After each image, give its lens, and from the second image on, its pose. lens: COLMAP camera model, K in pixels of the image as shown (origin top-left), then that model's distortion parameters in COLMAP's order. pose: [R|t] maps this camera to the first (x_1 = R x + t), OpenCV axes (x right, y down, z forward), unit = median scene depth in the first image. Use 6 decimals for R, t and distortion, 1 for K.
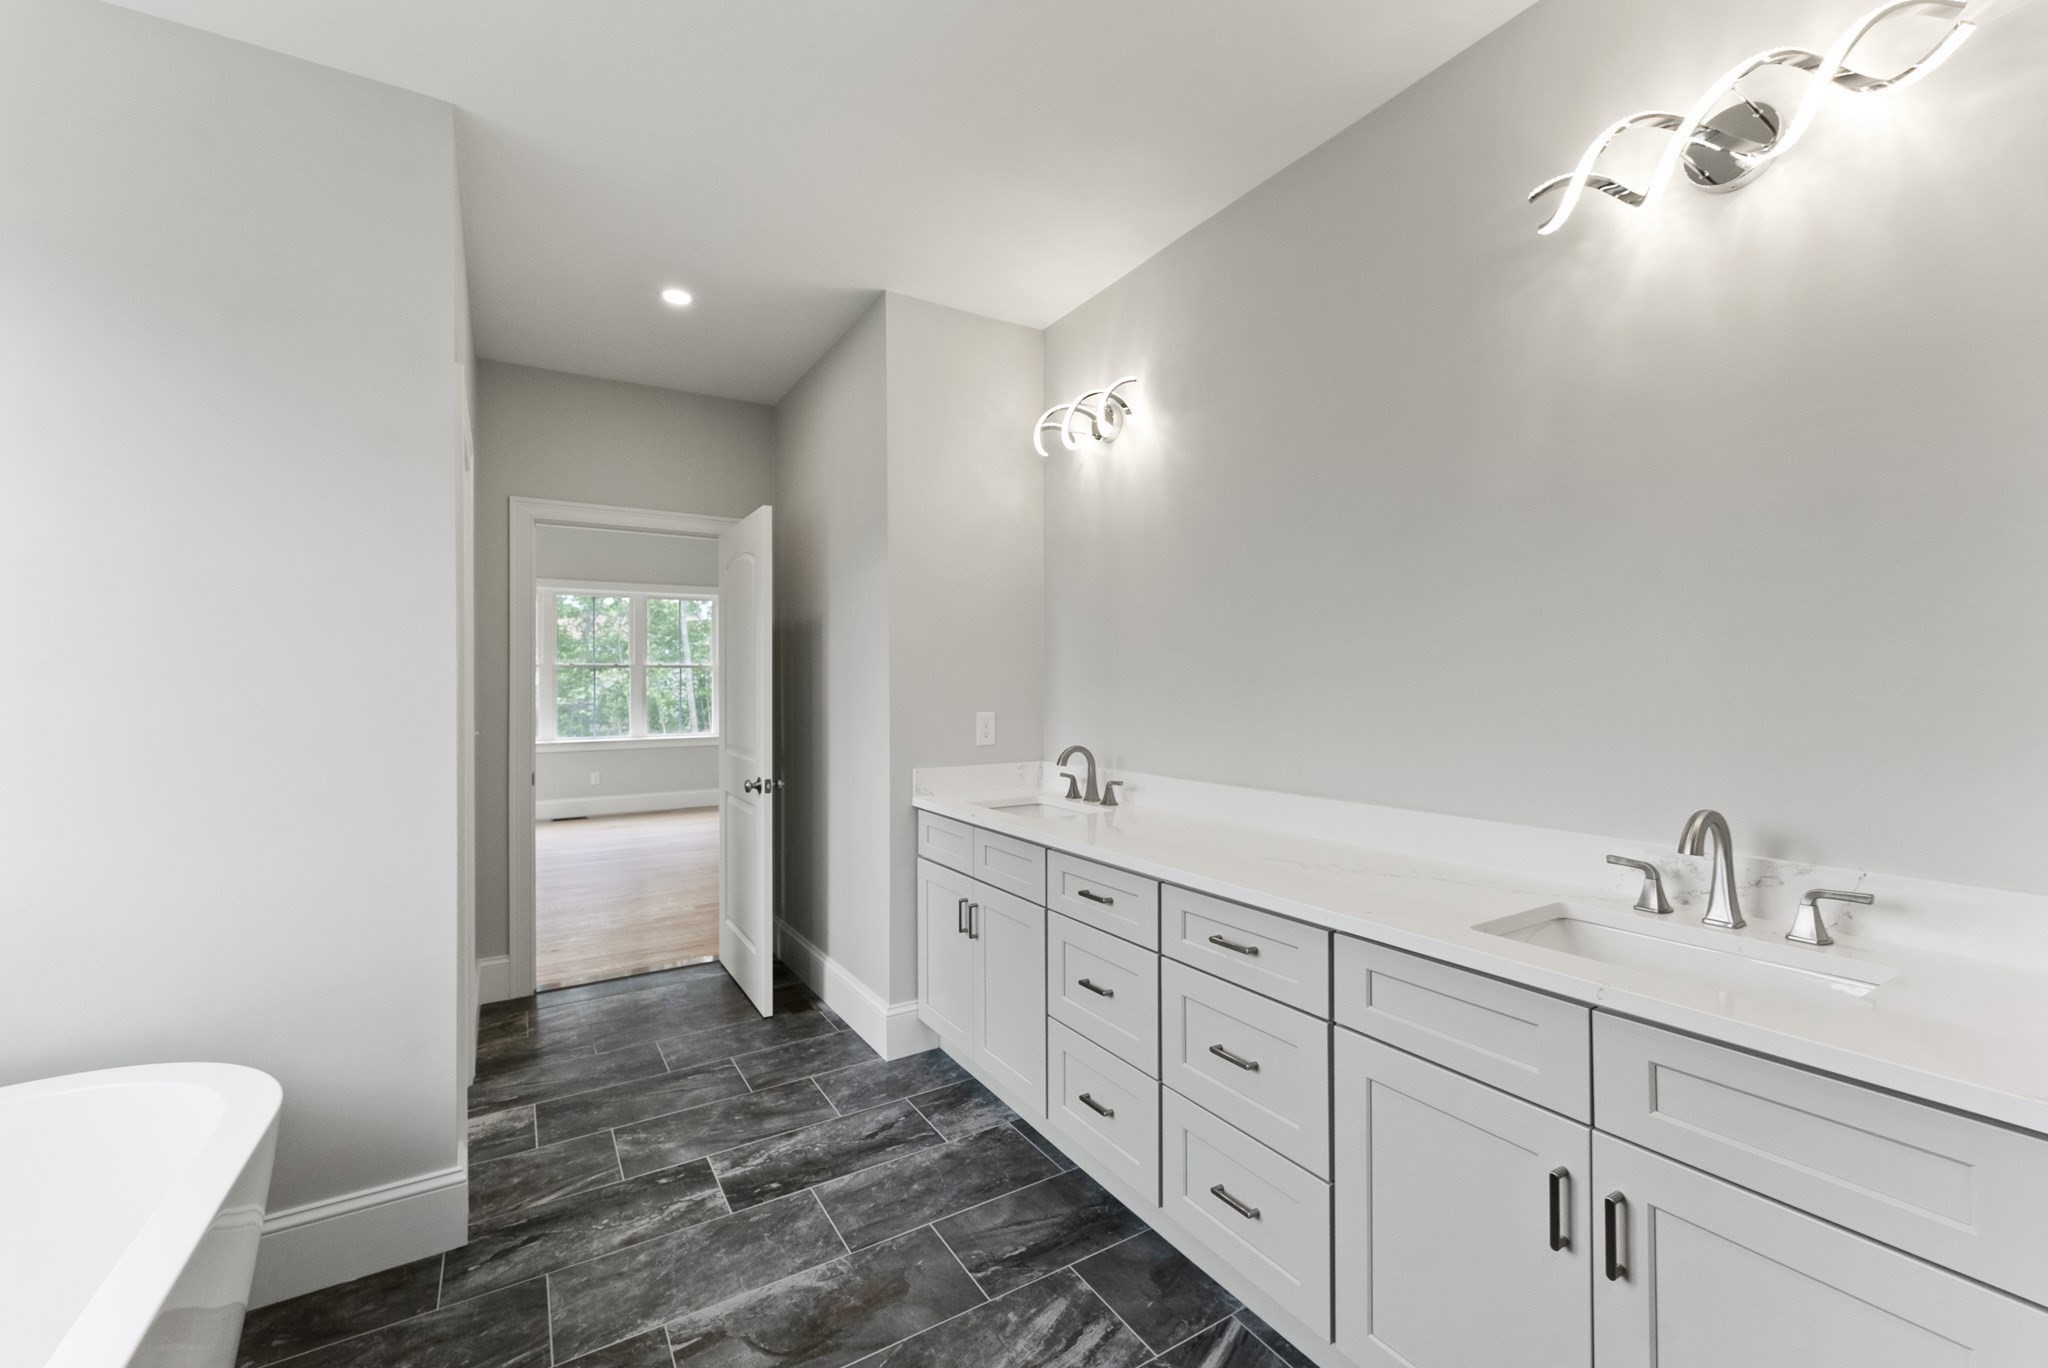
lens RADIAL K [[844.2, 0, 1026.1], [0, 844.2, 677.7], [0, 0, 1]] dist [0.000586, 0.001579]
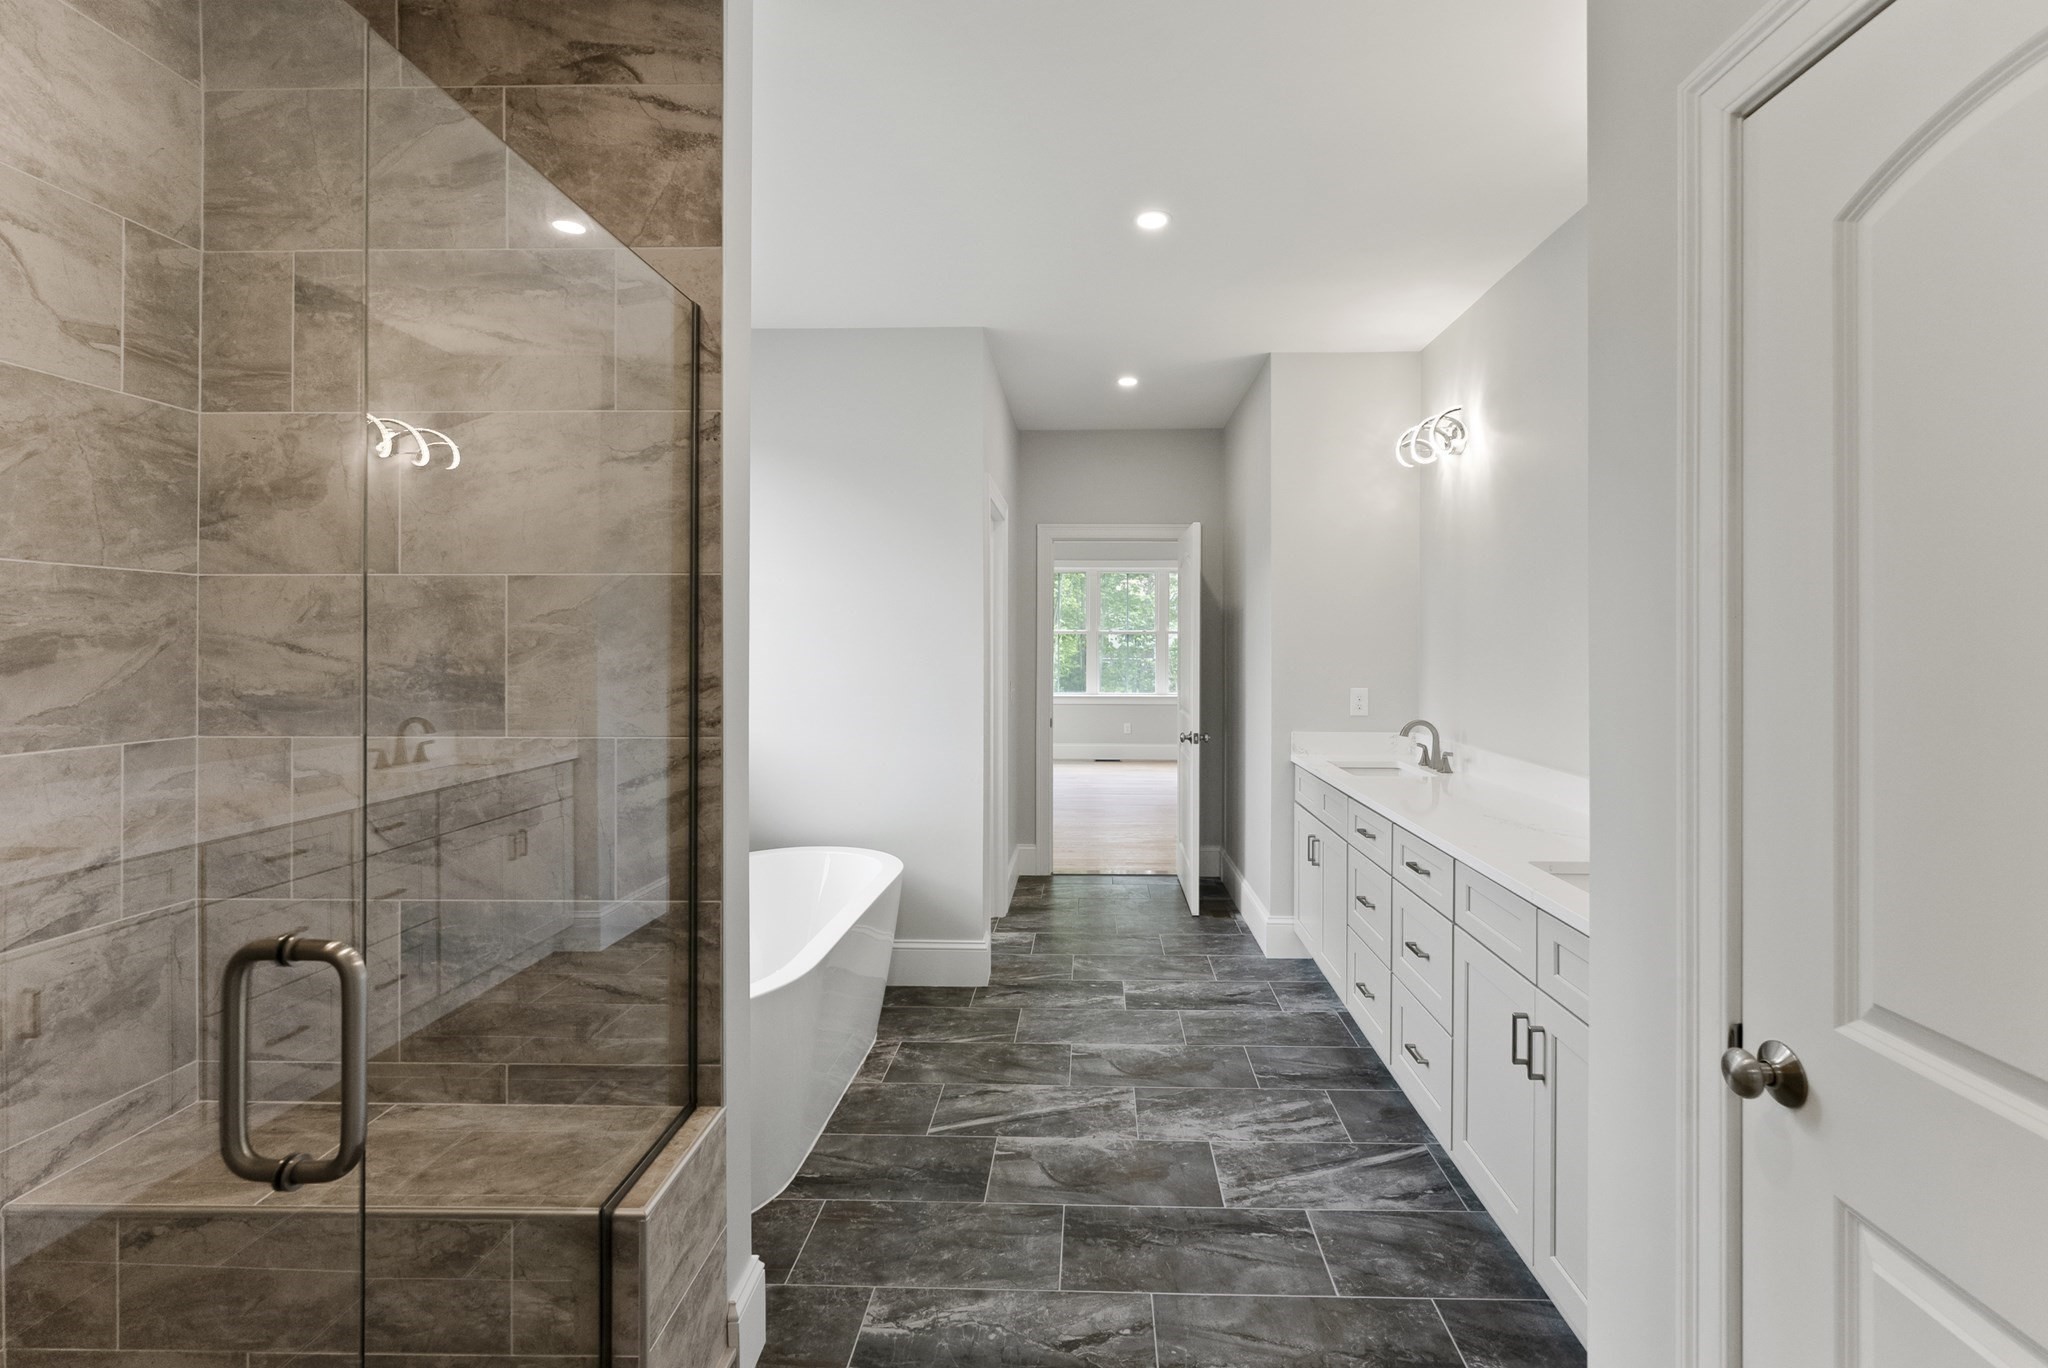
lens RADIAL K [[844.2, 0, 1053.9], [0, 844.2, 650.6], [0, 0, 1]] dist [0.000586, 0.001579]
pose [[0.838093, 0.010189, -0.545432, 0.275401], [-0.002994, 0.999896, 0.014077, -0.030678], [0.545519, -0.010164, 0.838037, -0.260830]]
